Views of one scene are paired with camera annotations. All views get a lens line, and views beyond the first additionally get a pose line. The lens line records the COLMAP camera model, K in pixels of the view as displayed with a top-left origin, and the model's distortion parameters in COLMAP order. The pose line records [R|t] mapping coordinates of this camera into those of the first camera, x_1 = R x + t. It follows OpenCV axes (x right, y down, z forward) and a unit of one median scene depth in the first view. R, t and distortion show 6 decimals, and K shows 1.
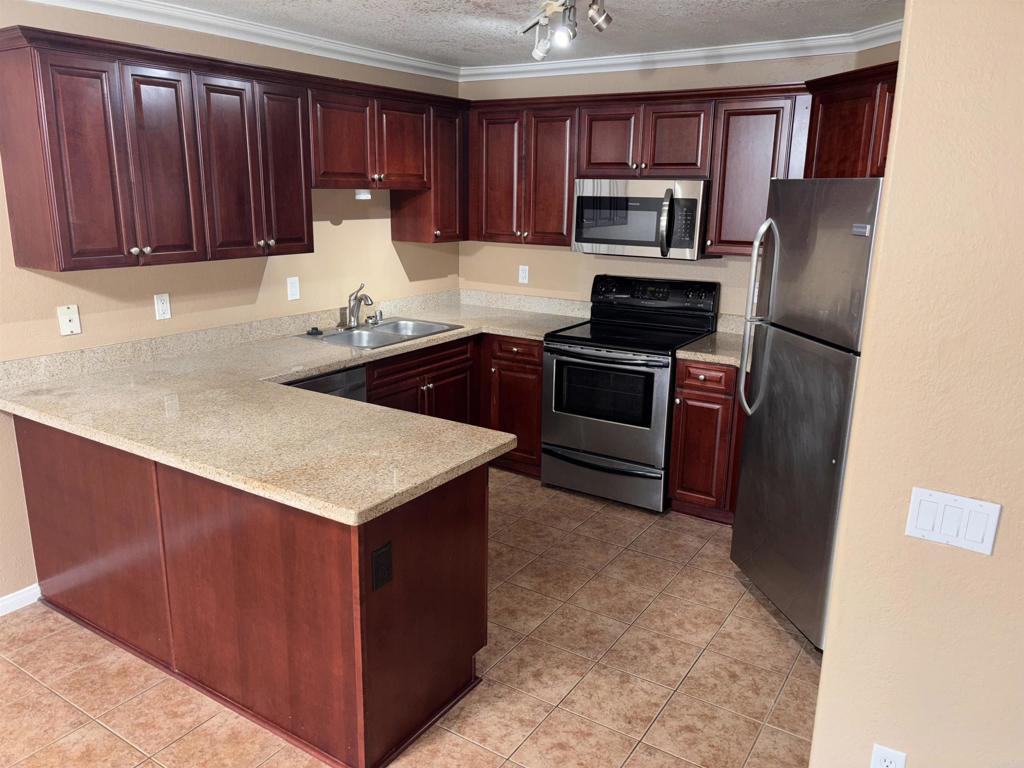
lens RADIAL K [[776.8, 0, 508.6], [0, 776.8, 387.3], [0, 0, 1]] dist [0.059383, -0.079259]
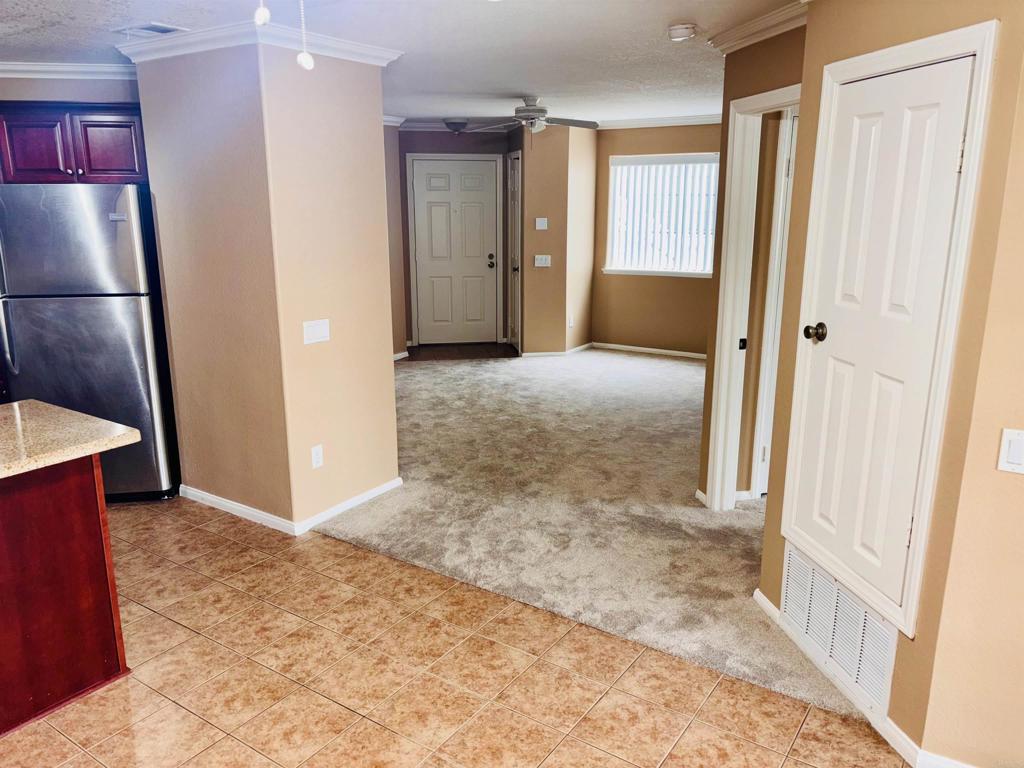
lens RADIAL K [[774.9, 0, 512.6], [0, 774.9, 389.1], [0, 0, 1]] dist [0.060283, -0.064069]
pose [[0.024707, -0.254907, 0.966650, -0.828424], [0.254007, 0.936812, 0.240547, -0.040114], [-0.966887, 0.239593, 0.087894, 0.128125]]
